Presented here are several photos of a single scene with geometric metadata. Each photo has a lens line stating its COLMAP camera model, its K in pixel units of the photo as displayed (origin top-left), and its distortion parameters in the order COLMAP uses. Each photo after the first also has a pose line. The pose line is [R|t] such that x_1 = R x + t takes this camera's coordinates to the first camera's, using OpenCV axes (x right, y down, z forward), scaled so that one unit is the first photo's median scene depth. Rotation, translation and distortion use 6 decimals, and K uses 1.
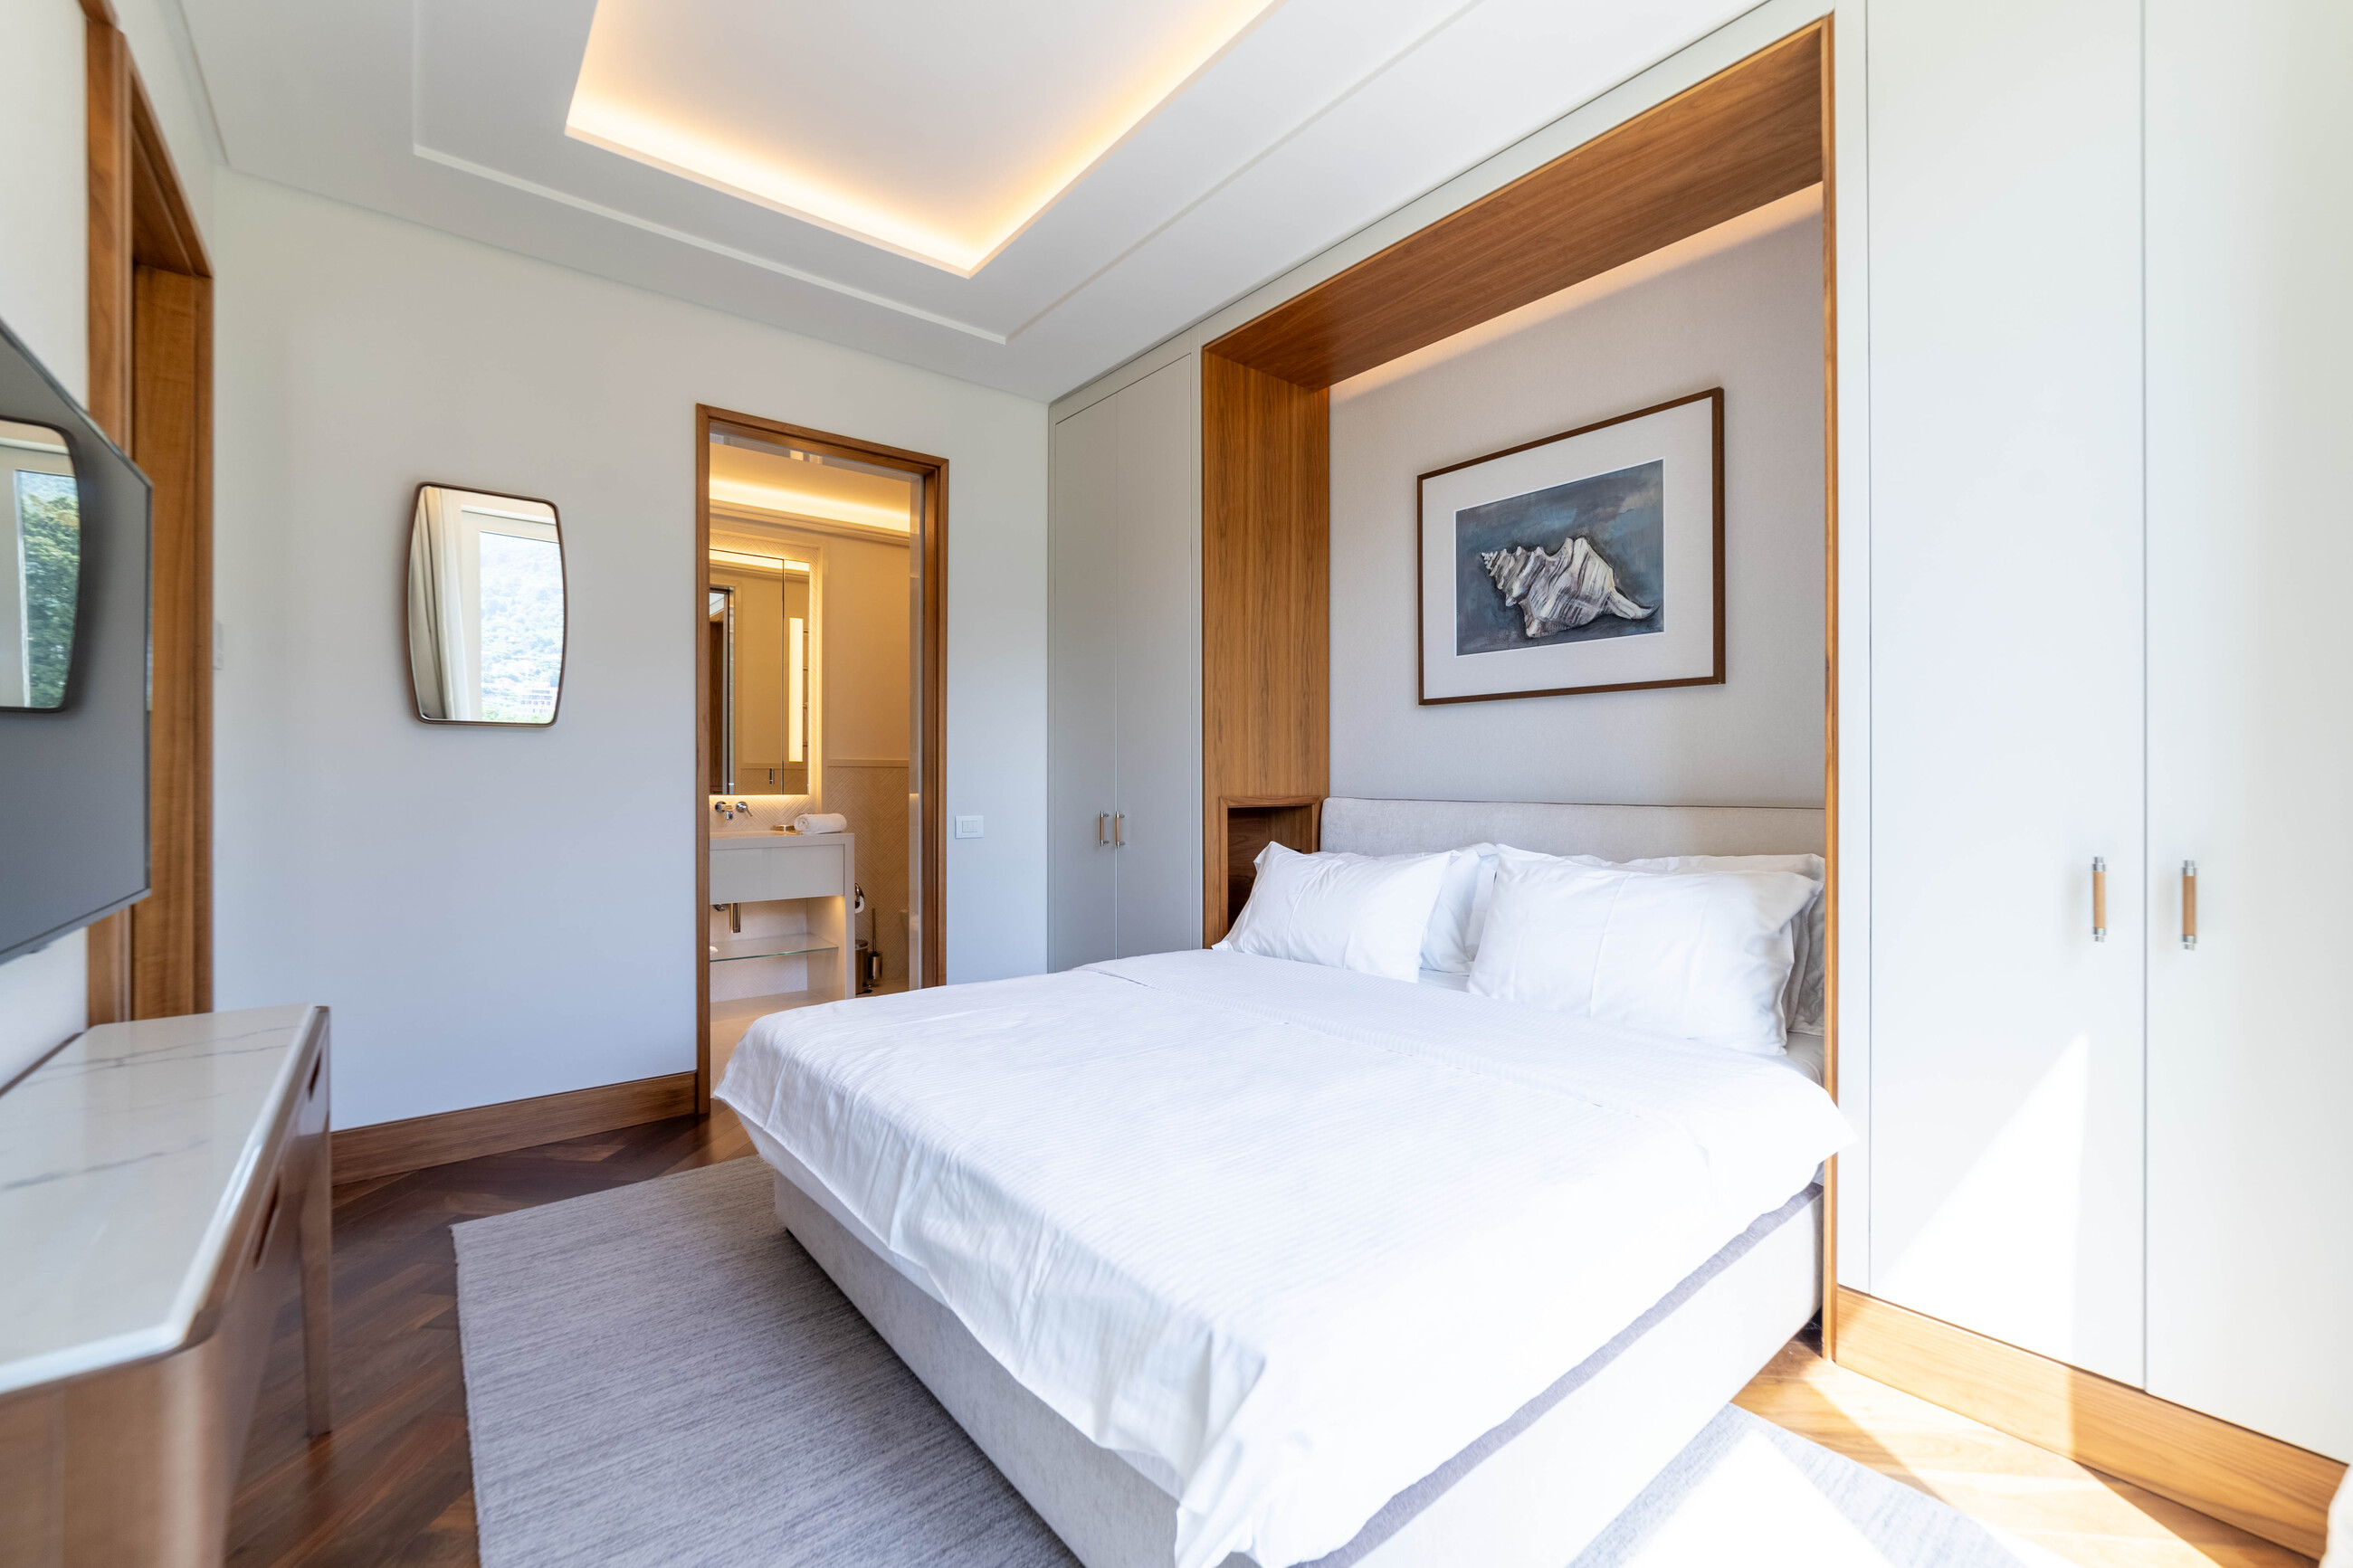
lens RADIAL K [[941.4, 0, 1172.5], [0, 941.4, 769.9], [0, 0, 1]] dist [-0.011566, 0.000351]
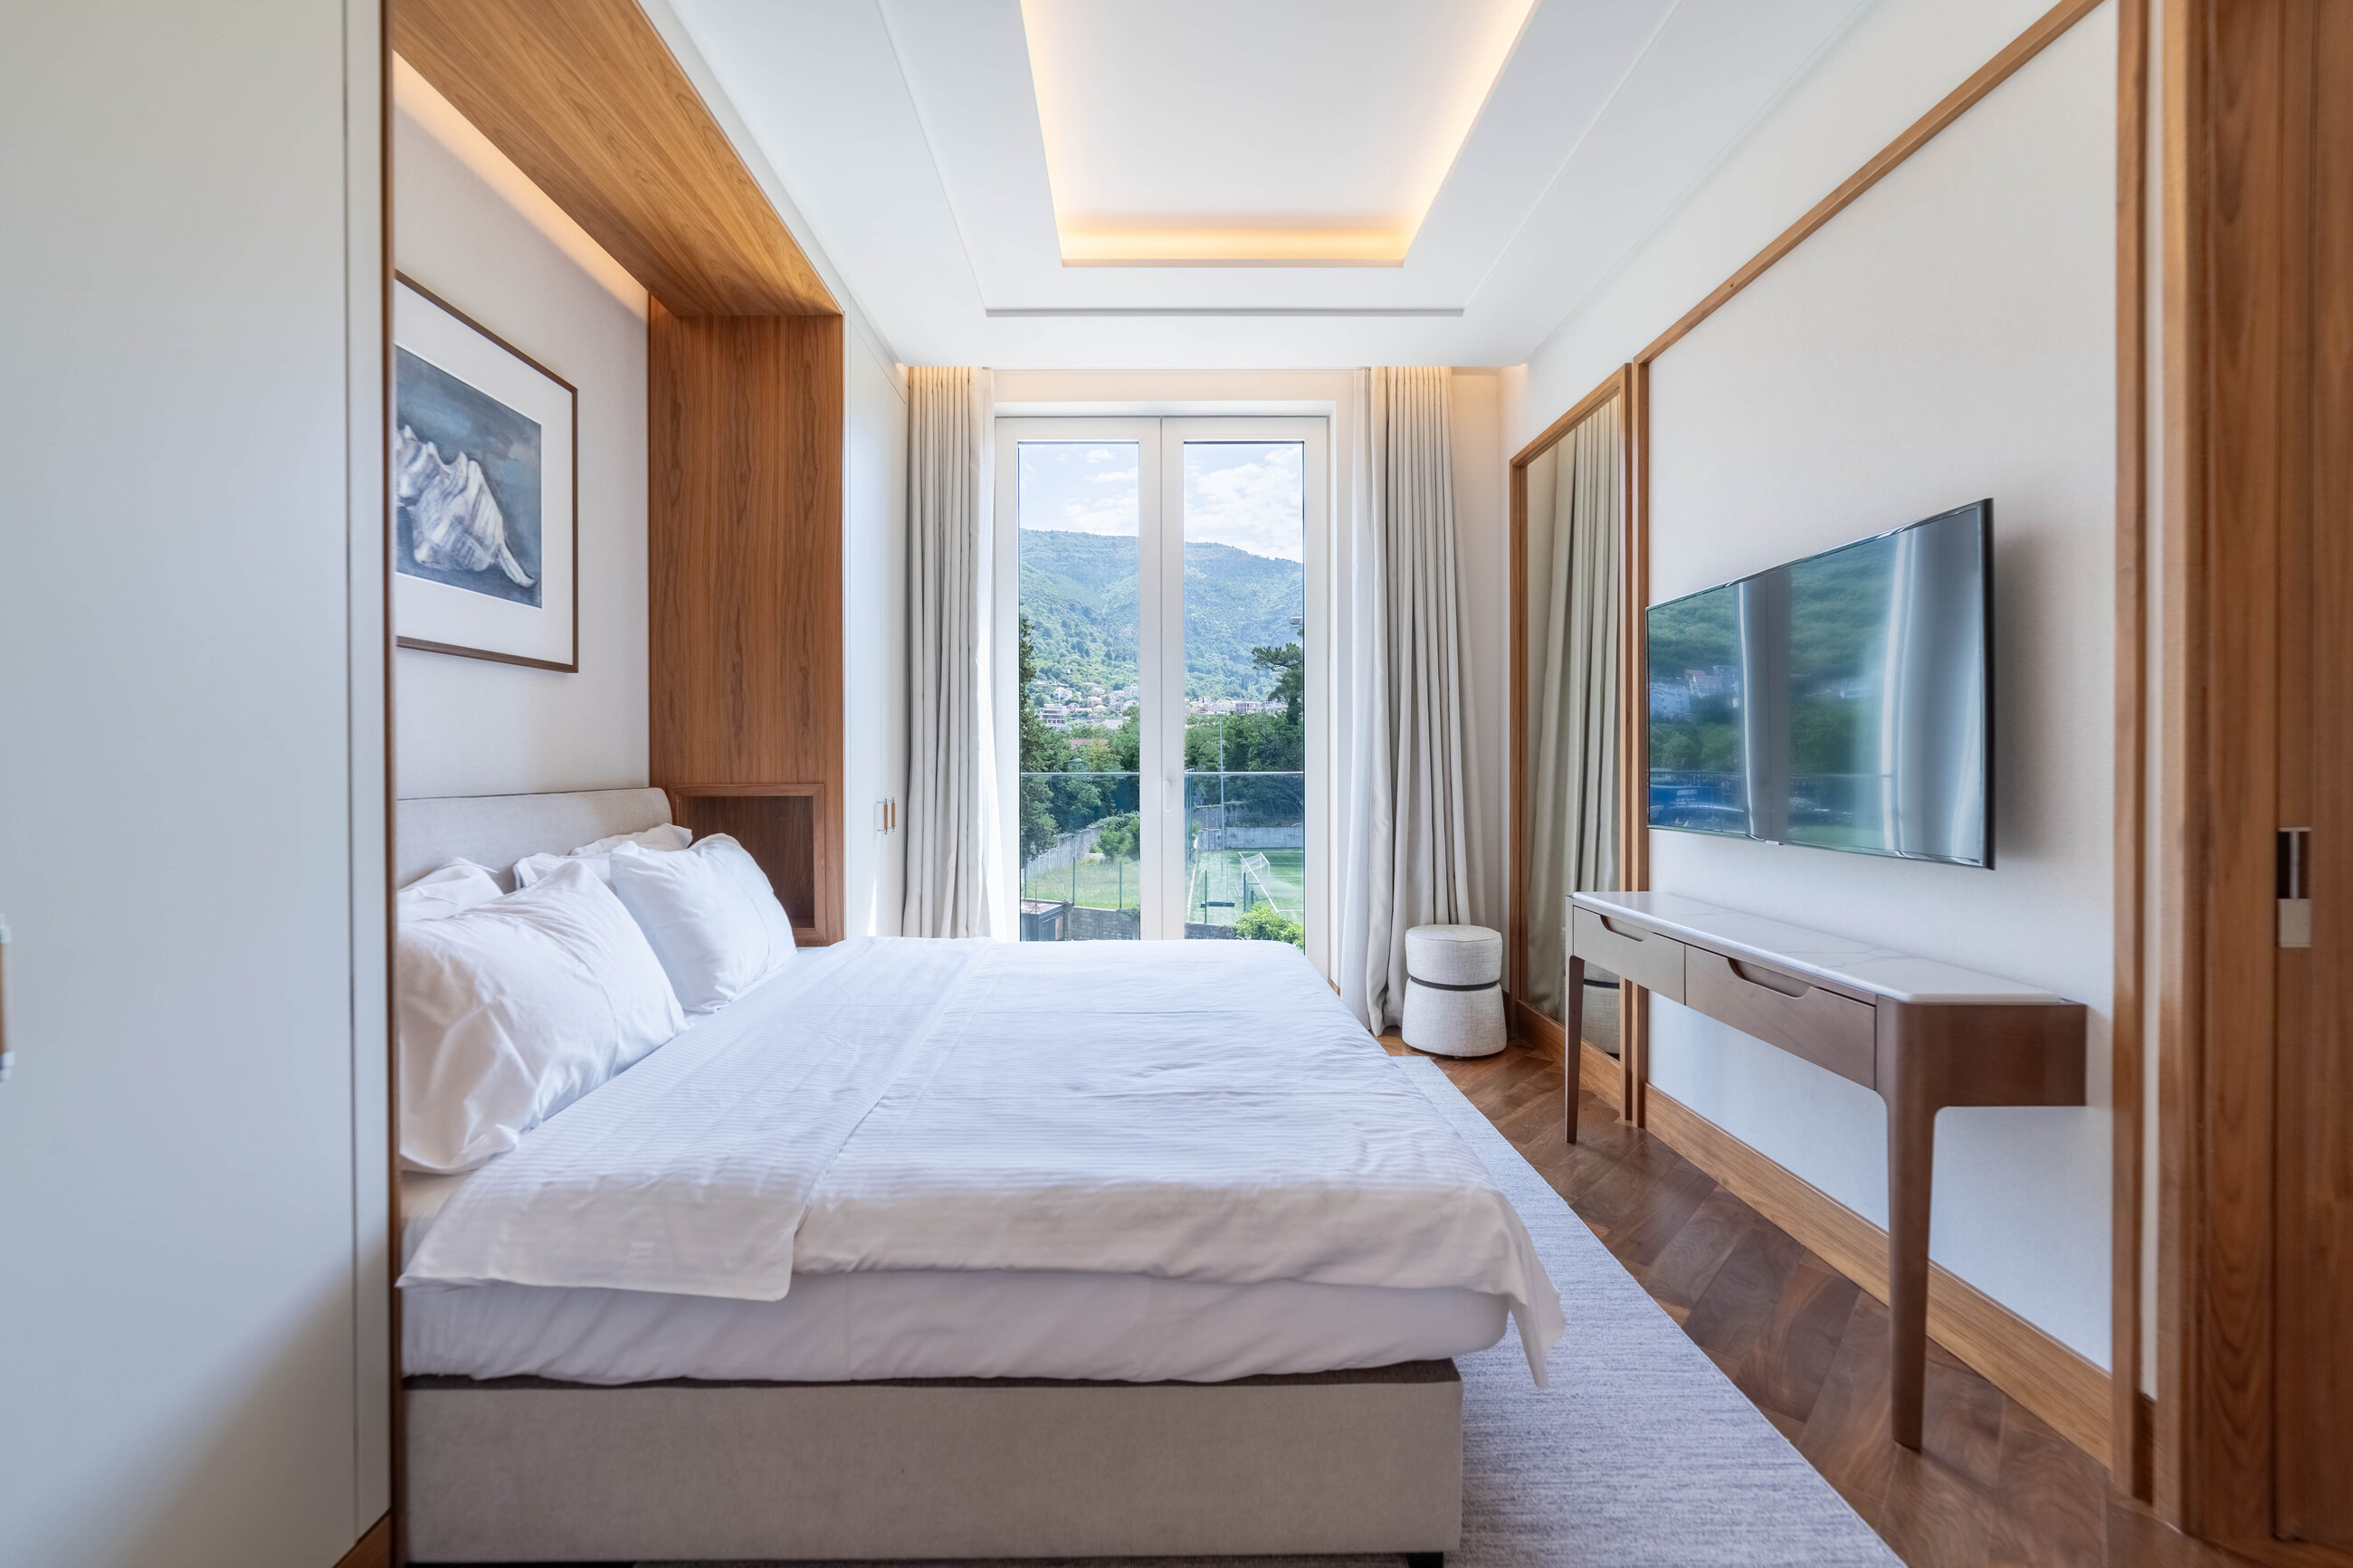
lens RADIAL K [[922.3, 0, 1198.0], [0, 922.3, 772.2], [0, 0, 1]] dist [-0.012415, 0.000006]
pose [[-0.807086, -0.000509, 0.590434, -0.508506], [0.002115, 0.999991, 0.003753, 0.013453], [-0.590431, 0.004277, -0.807077, 1.253876]]
